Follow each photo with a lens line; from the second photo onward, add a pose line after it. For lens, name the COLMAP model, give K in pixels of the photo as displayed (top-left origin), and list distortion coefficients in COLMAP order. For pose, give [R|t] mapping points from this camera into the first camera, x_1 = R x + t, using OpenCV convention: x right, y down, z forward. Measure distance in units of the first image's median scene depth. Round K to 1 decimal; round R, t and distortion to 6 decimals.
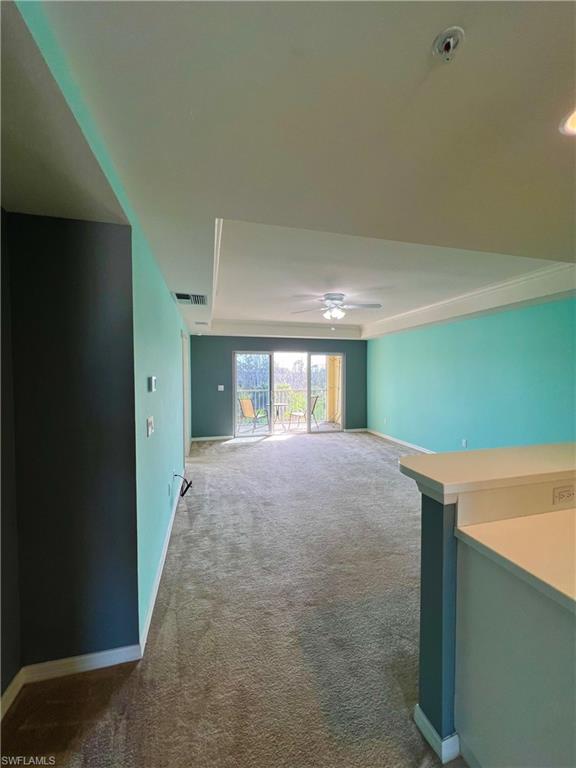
lens RADIAL K [[308.5, 0, 291.9], [0, 308.5, 390.5], [0, 0, 1]] dist [-0.003951, 0.000507]
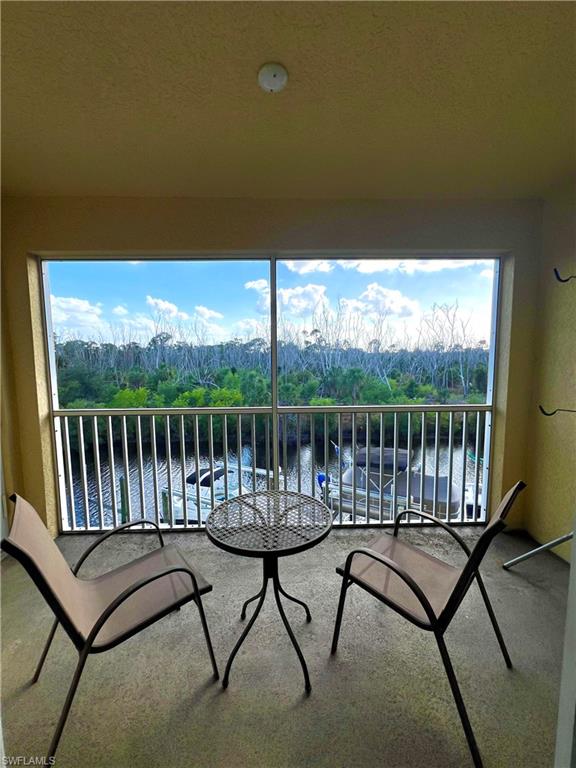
lens RADIAL K [[308.5, 0, 291.1], [0, 308.5, 385.6], [0, 0, 1]] dist [-0.003951, 0.000507]
pose [[0.970386, 0.018113, -0.240879, 0.059844], [-0.007929, 0.999036, 0.043181, -0.017187], [0.241429, -0.039992, 0.969594, 0.809188]]
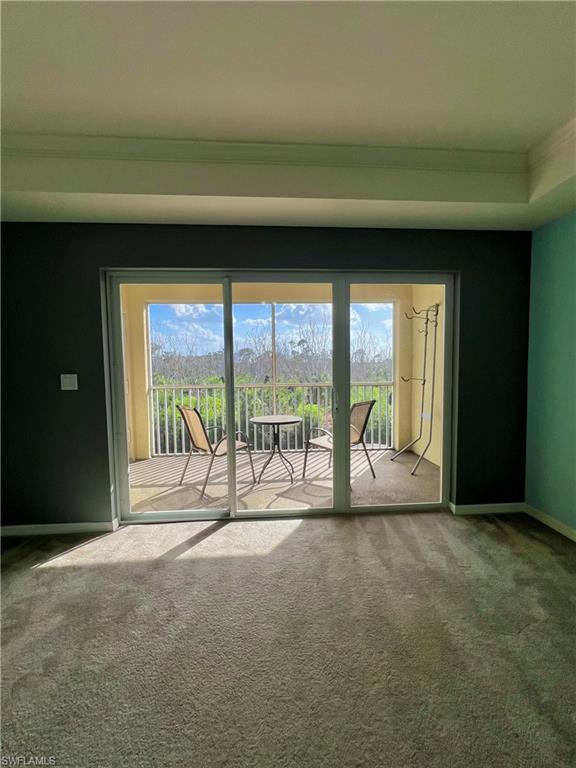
lens RADIAL K [[308.5, 0, 298.0], [0, 308.5, 388.2], [0, 0, 1]] dist [-0.003951, 0.000507]
pose [[0.983622, -0.000046, -0.180246, 0.075623], [0.003527, 0.999813, 0.018991, -0.007524], [0.180212, -0.019315, 0.983438, 0.736655]]
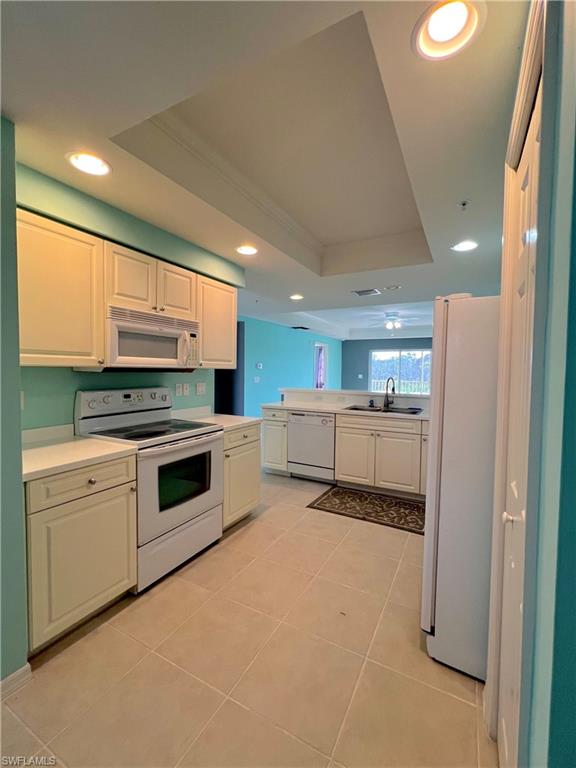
lens RADIAL K [[330.5, 0, 290.2], [0, 330.5, 381.8], [0, 0, 1]] dist [0.000327, -0.000557]
pose [[0.723767, 0.034594, -0.689176, 0.597788], [-0.050000, 0.998746, -0.002376, 0.037701], [0.688230, 0.036179, 0.724590, -0.335243]]
